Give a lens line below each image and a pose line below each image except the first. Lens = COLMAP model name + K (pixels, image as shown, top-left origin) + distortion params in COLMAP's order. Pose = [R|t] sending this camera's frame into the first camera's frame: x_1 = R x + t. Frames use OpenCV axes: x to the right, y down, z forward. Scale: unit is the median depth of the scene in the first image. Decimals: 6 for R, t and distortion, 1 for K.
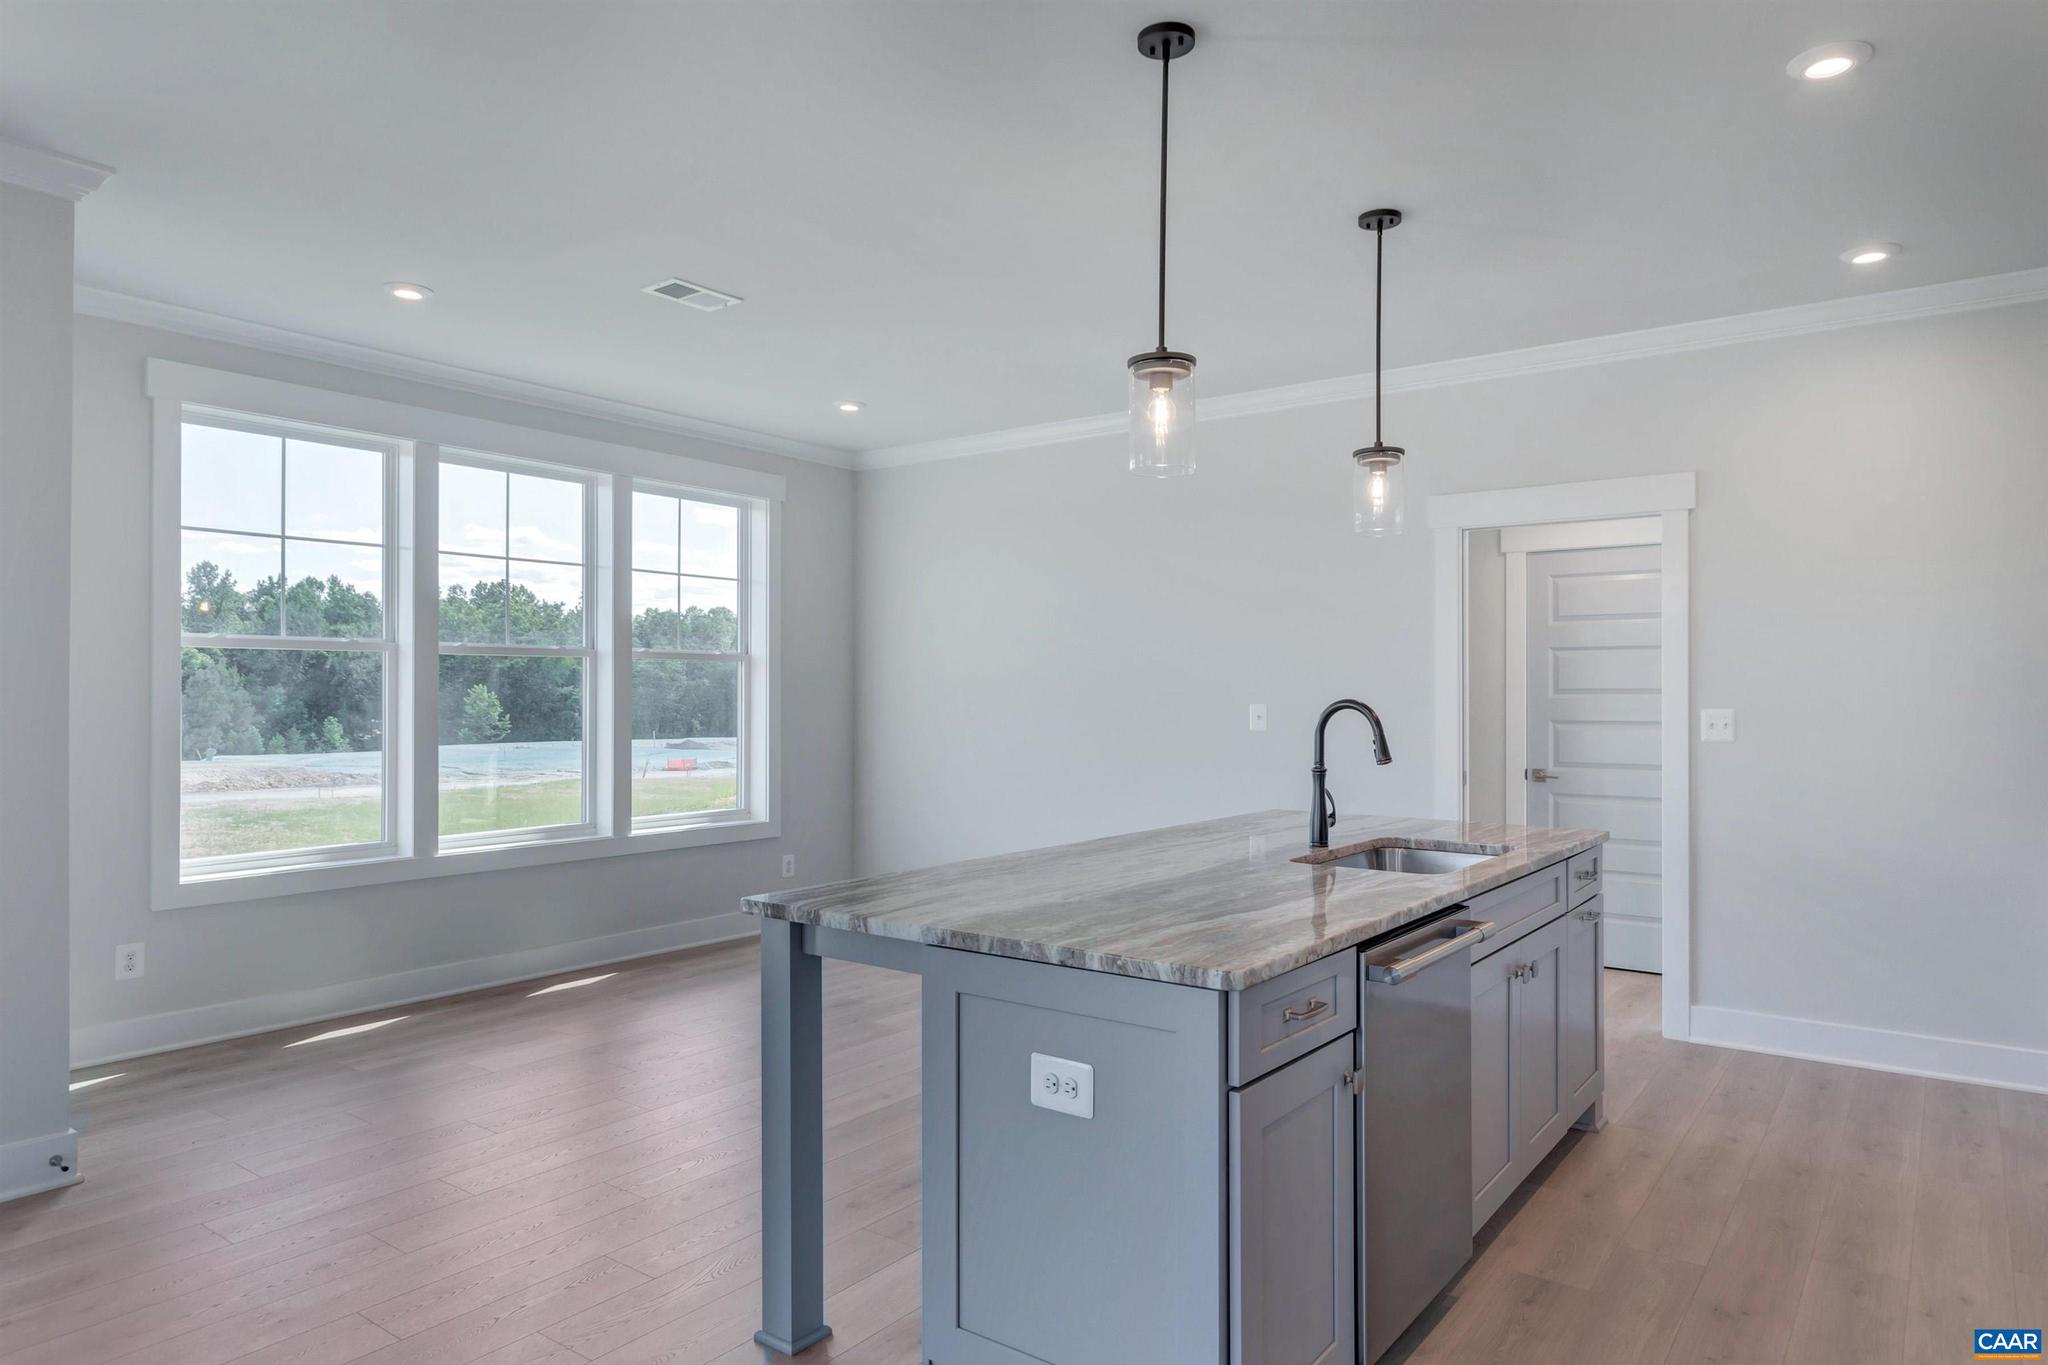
lens RADIAL K [[1255.9, 0, 1024.0], [0, 1255.9, 682.5], [0, 0, 1]] dist [0.003580, 0.000351]
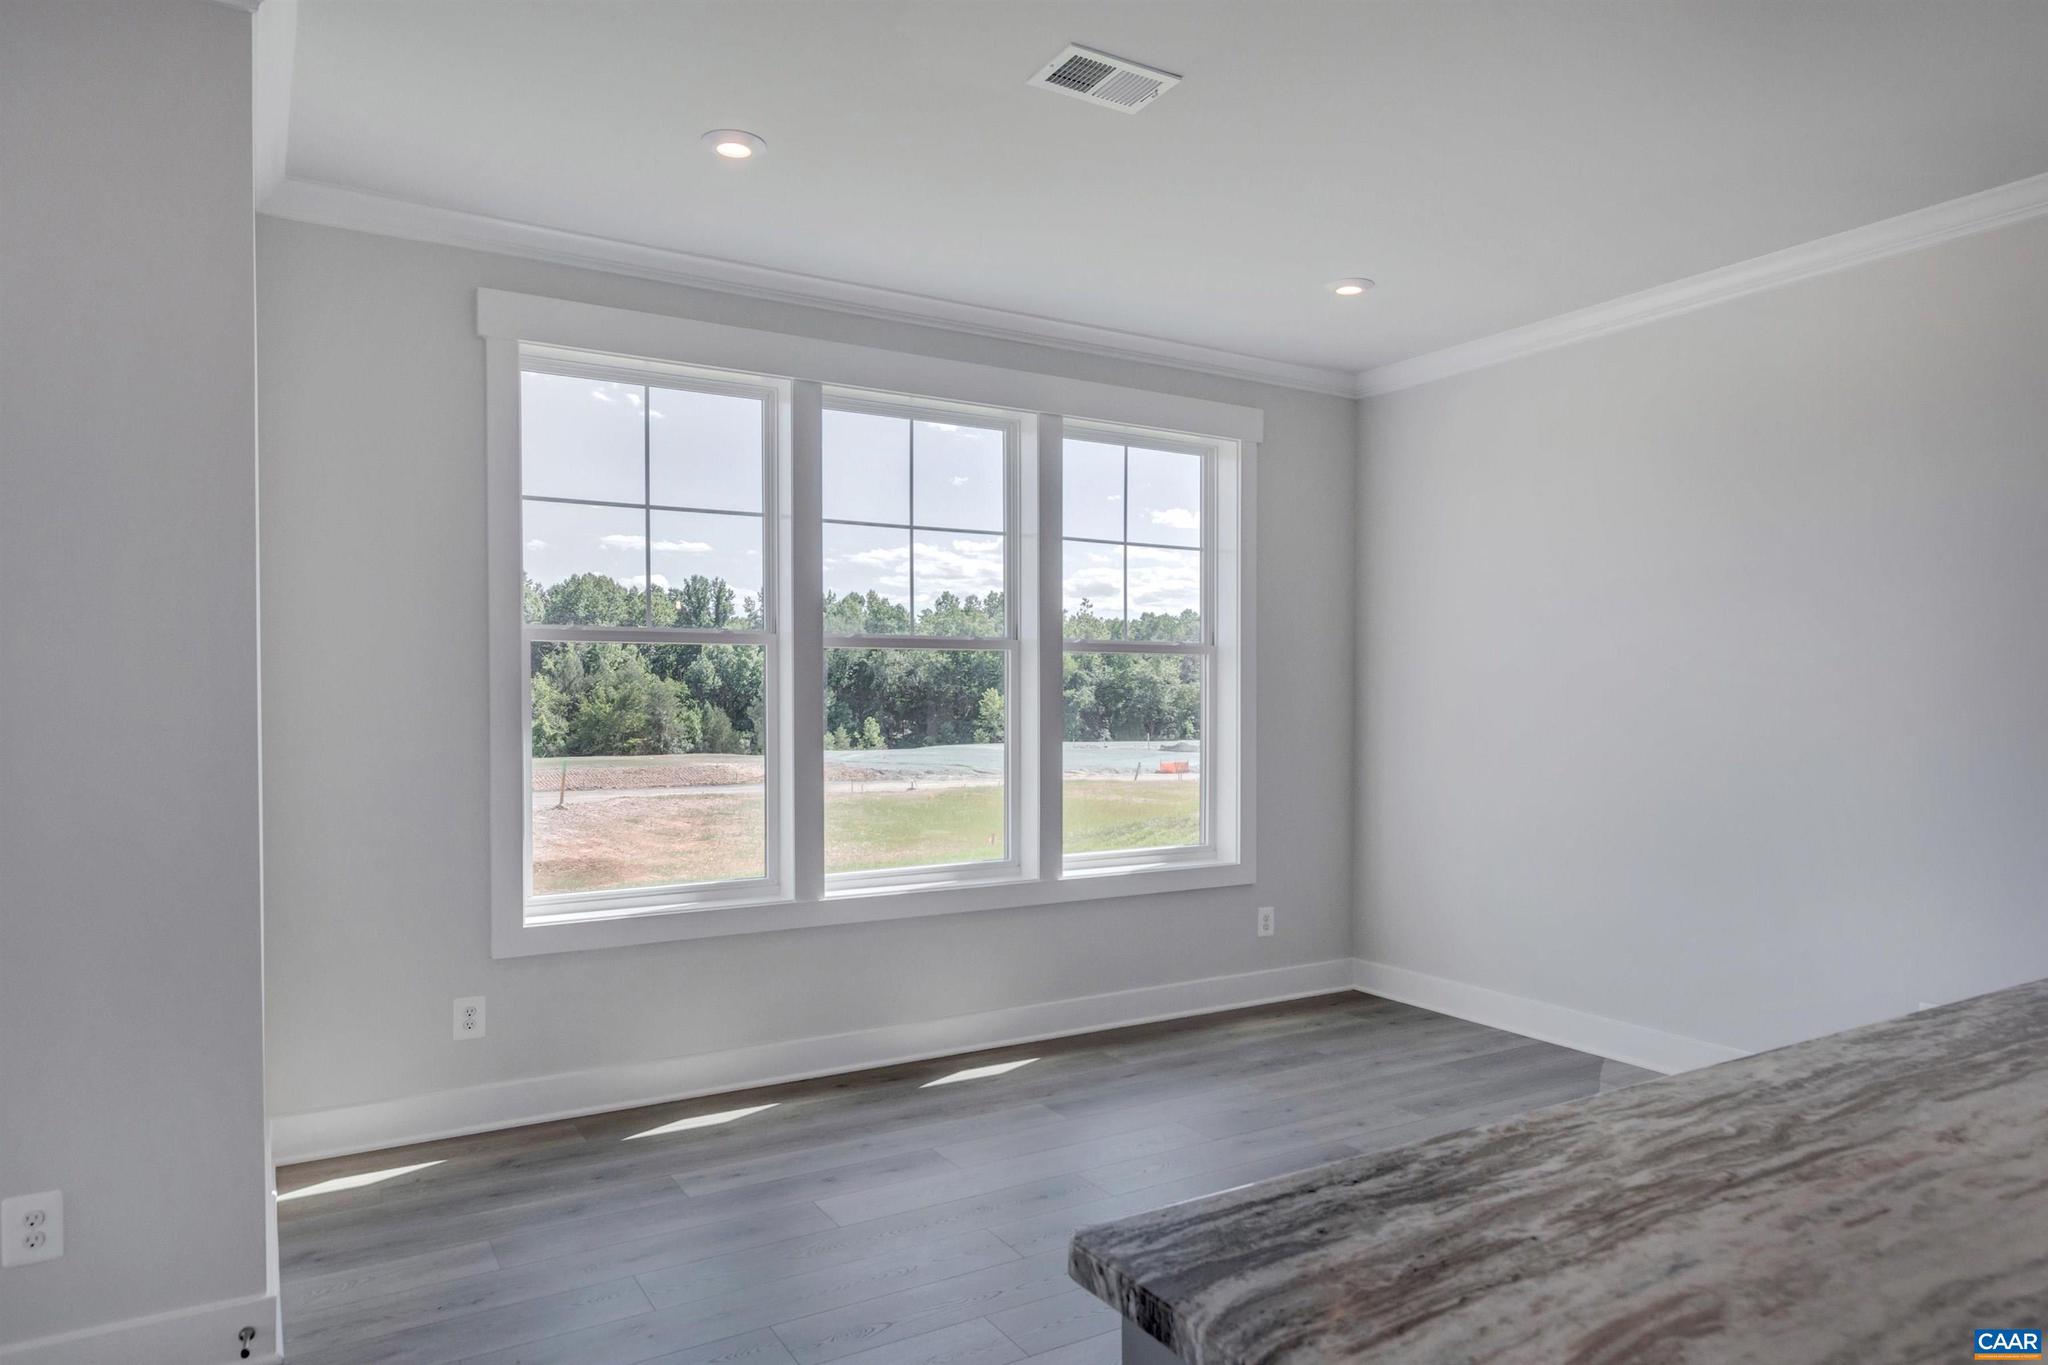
lens RADIAL K [[1279.1, 0, 1025.1], [0, 1279.1, 723.1], [0, 0, 1]] dist [-0.001688, -0.001118]
pose [[0.927587, 0.006648, -0.373547, -0.041983], [0.004525, 0.999568, 0.029025, 0.002358], [0.373579, -0.028613, 0.927157, 0.283800]]
